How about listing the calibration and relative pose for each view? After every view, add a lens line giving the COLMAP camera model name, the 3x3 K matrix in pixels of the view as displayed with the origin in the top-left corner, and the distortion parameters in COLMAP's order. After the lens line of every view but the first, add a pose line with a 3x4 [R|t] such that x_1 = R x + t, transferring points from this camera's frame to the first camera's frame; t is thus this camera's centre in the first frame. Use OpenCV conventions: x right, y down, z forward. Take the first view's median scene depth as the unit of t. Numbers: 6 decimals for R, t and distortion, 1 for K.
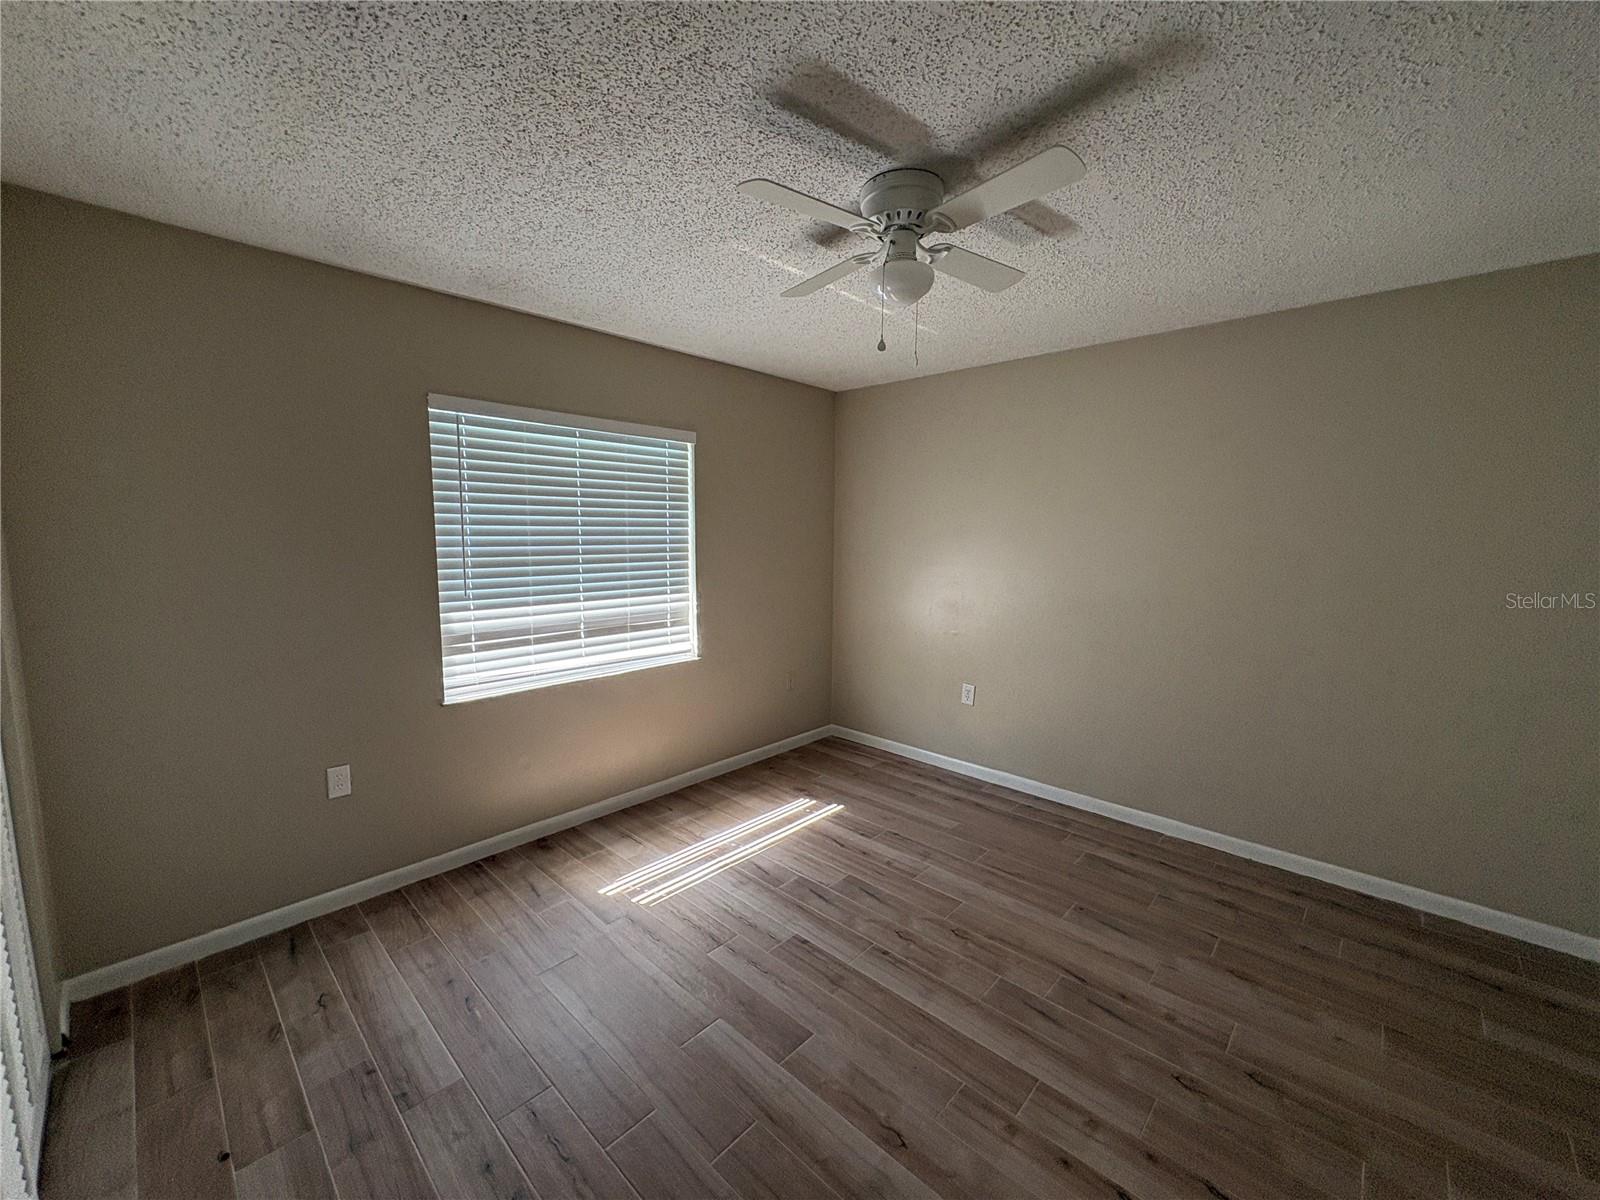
lens RADIAL K [[636.6, 0, 800.4], [0, 636.6, 601.2], [0, 0, 1]] dist [0.001068, 0.000122]
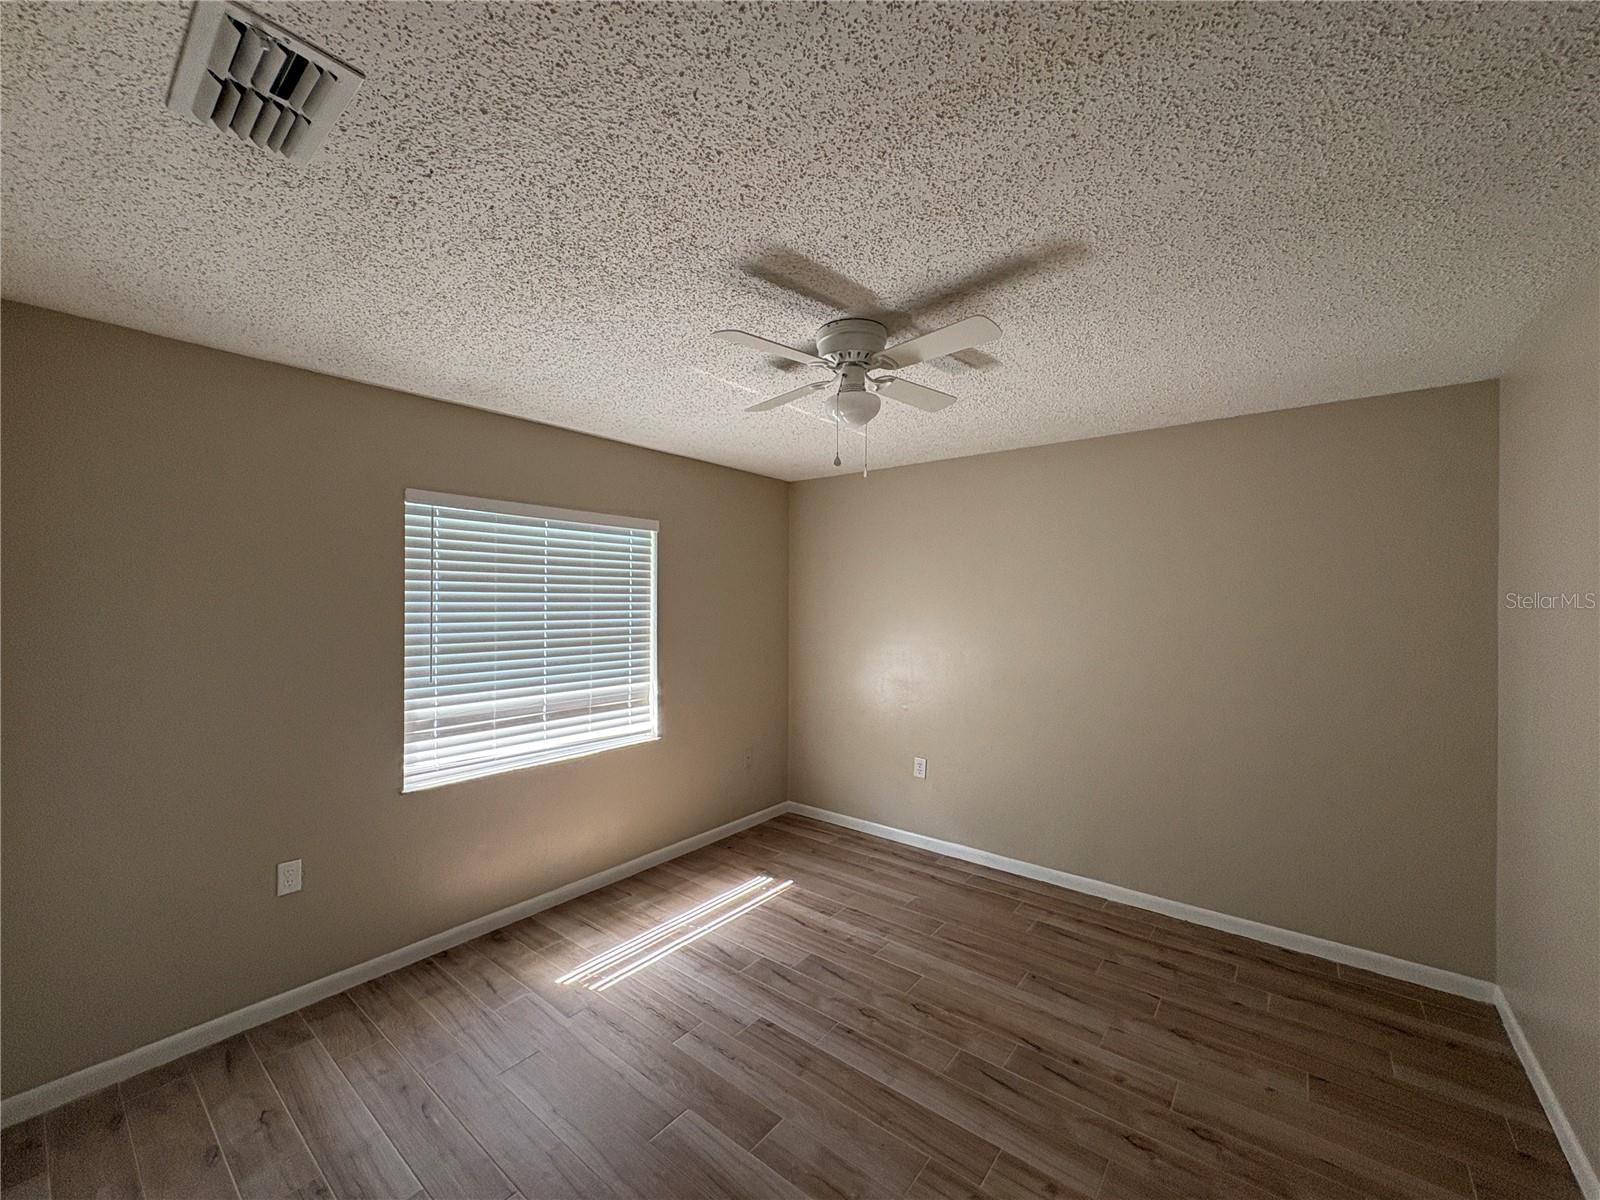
lens RADIAL K [[635.3, 0, 801.0], [0, 635.3, 601.4], [0, 0, 1]] dist [-0.000263, -0.000122]
pose [[0.996739, -0.003652, 0.080611, -0.022192], [0.012575, 0.993801, -0.110458, -0.019389], [-0.079708, 0.111112, 0.990606, -0.072776]]
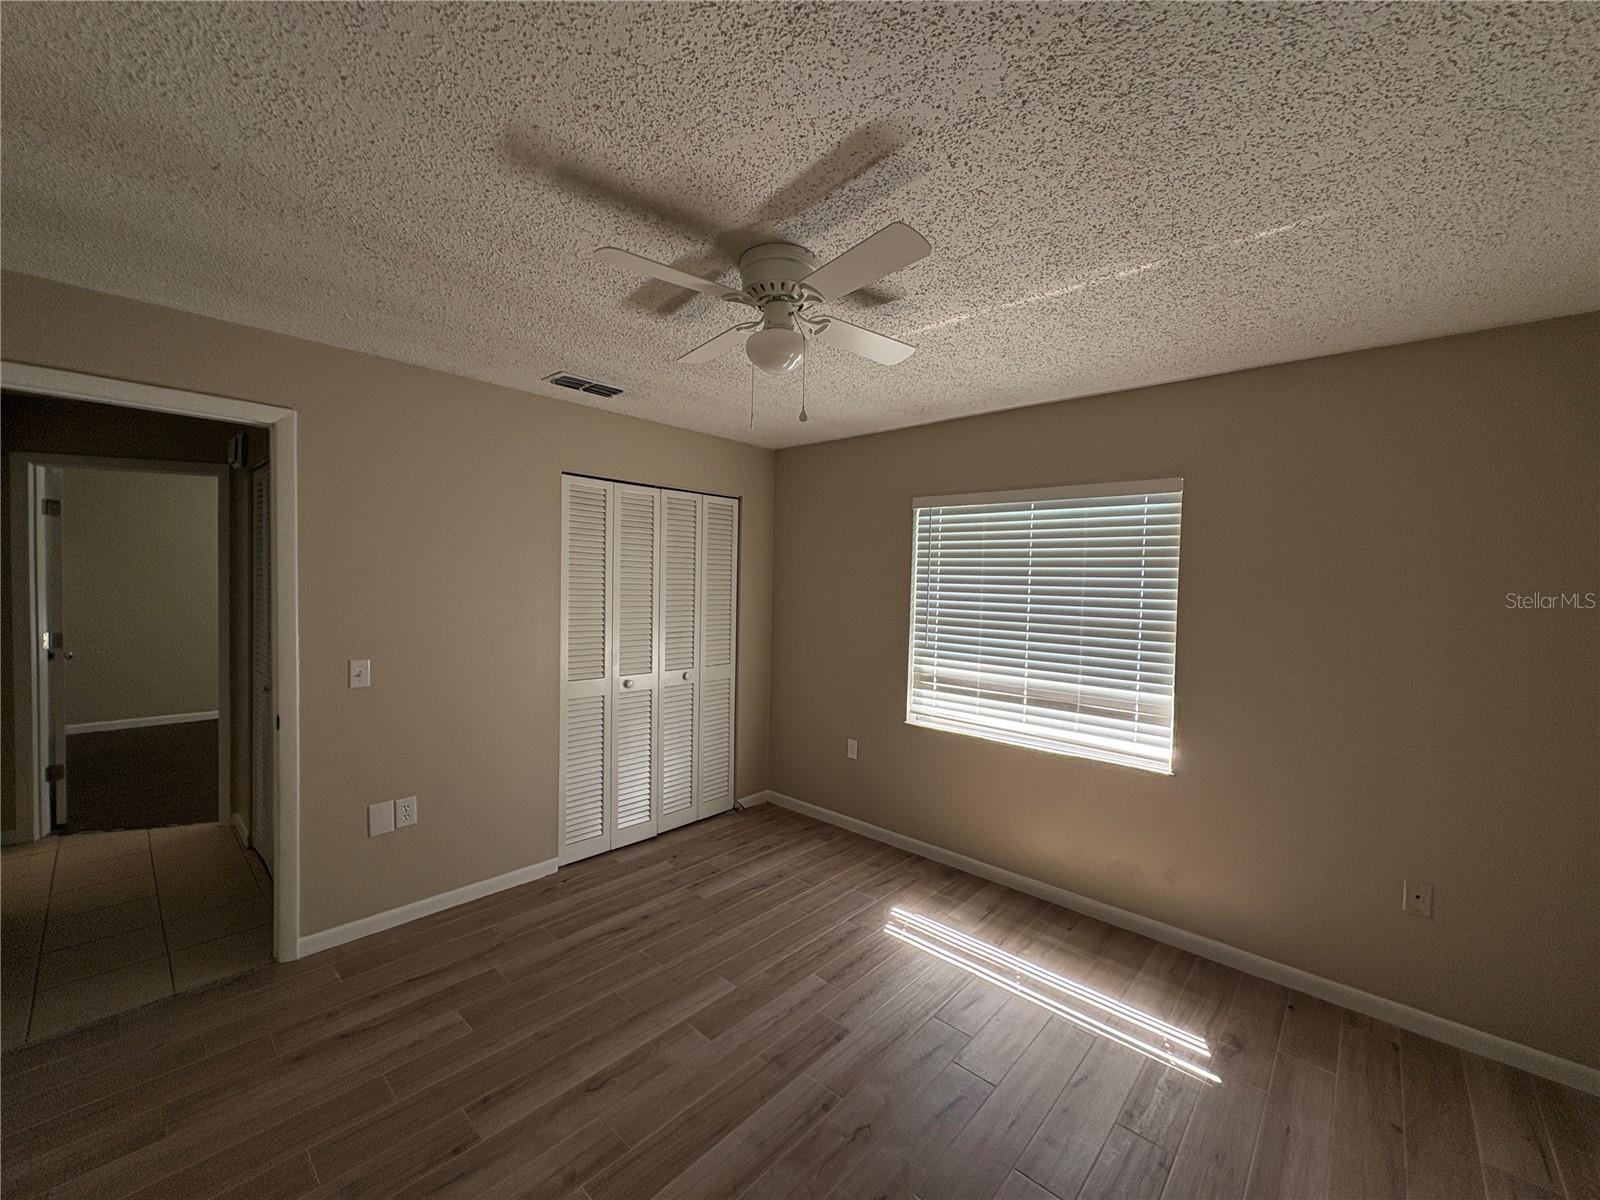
lens RADIAL K [[636.6, 0, 800.4], [0, 636.6, 601.2], [0, 0, 1]] dist [0.001068, 0.000122]
pose [[0.015718, 0.026897, -0.999515, 0.885894], [-0.135659, 0.990452, 0.024519, -0.108773], [0.990631, 0.135208, 0.019217, 0.811021]]
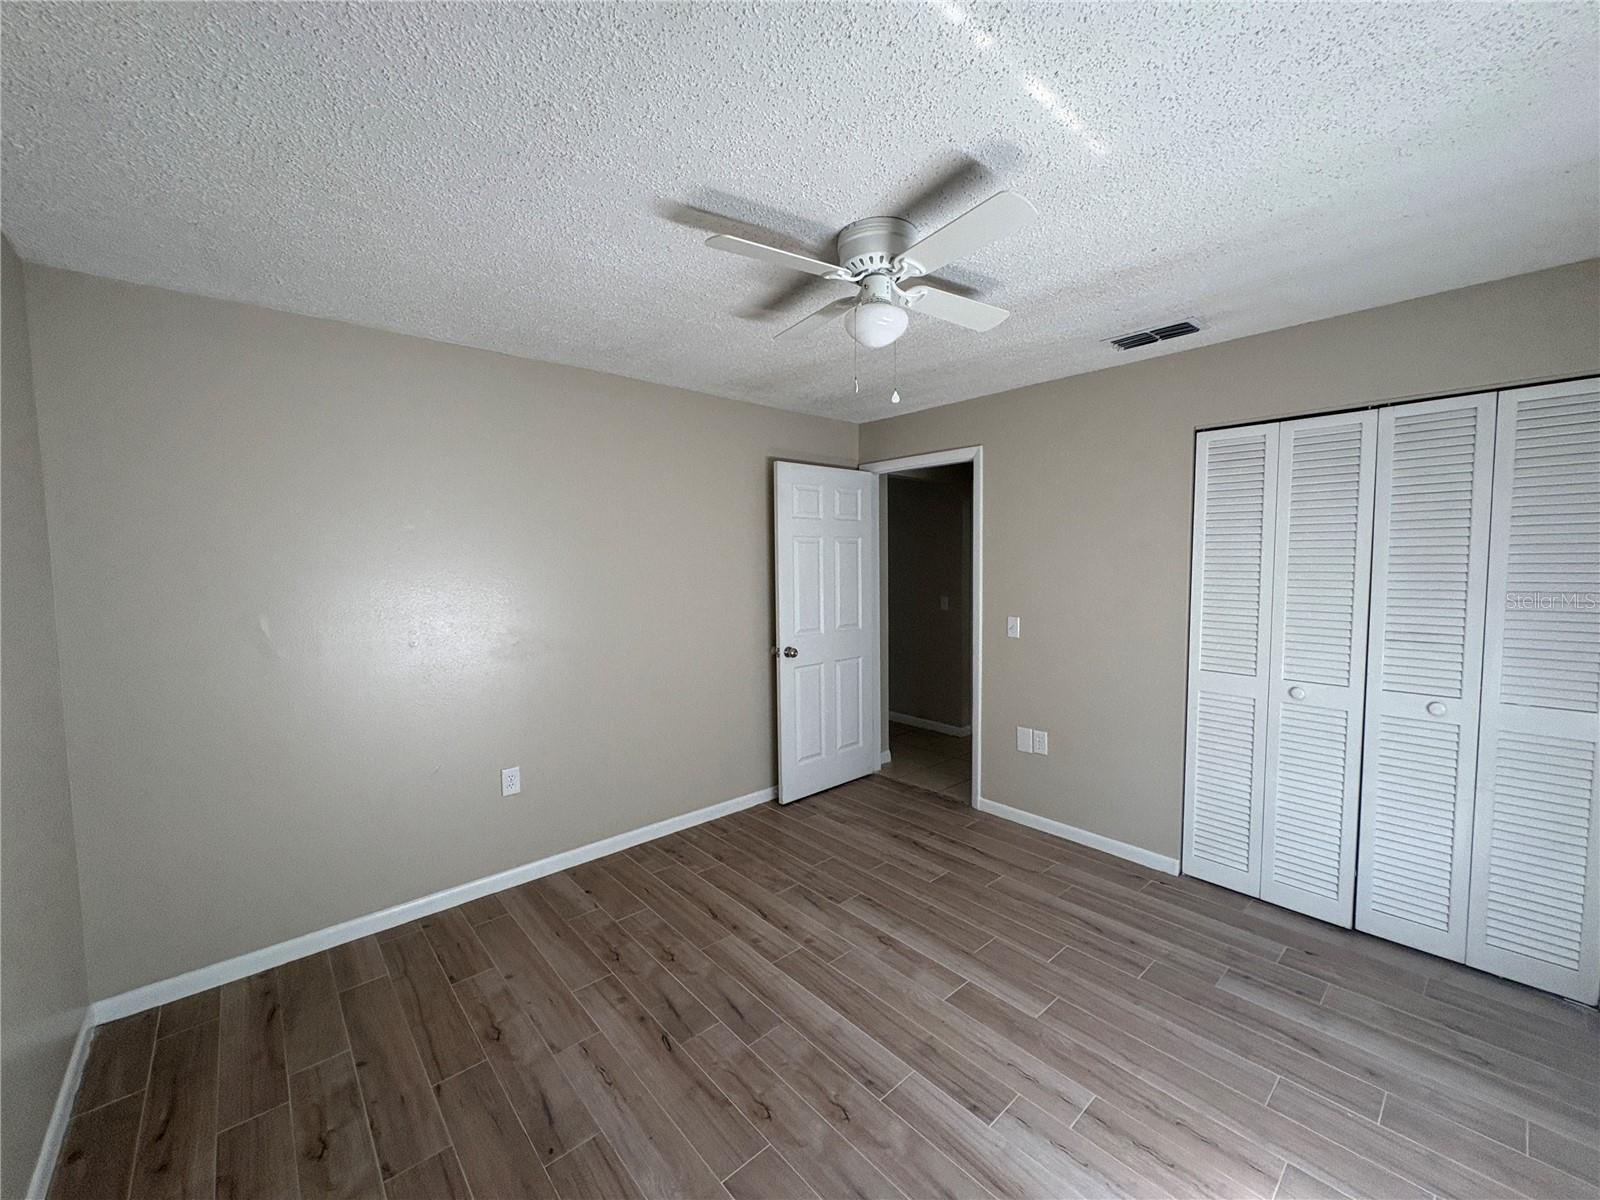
lens RADIAL K [[636.6, 0, 800.4], [0, 636.6, 601.2], [0, 0, 1]] dist [0.001068, 0.000122]
pose [[-0.995712, -0.002369, 0.092477, 0.138115], [0.014177, 0.983955, 0.177854, -0.187607], [-0.091414, 0.178402, -0.979702, 1.593057]]
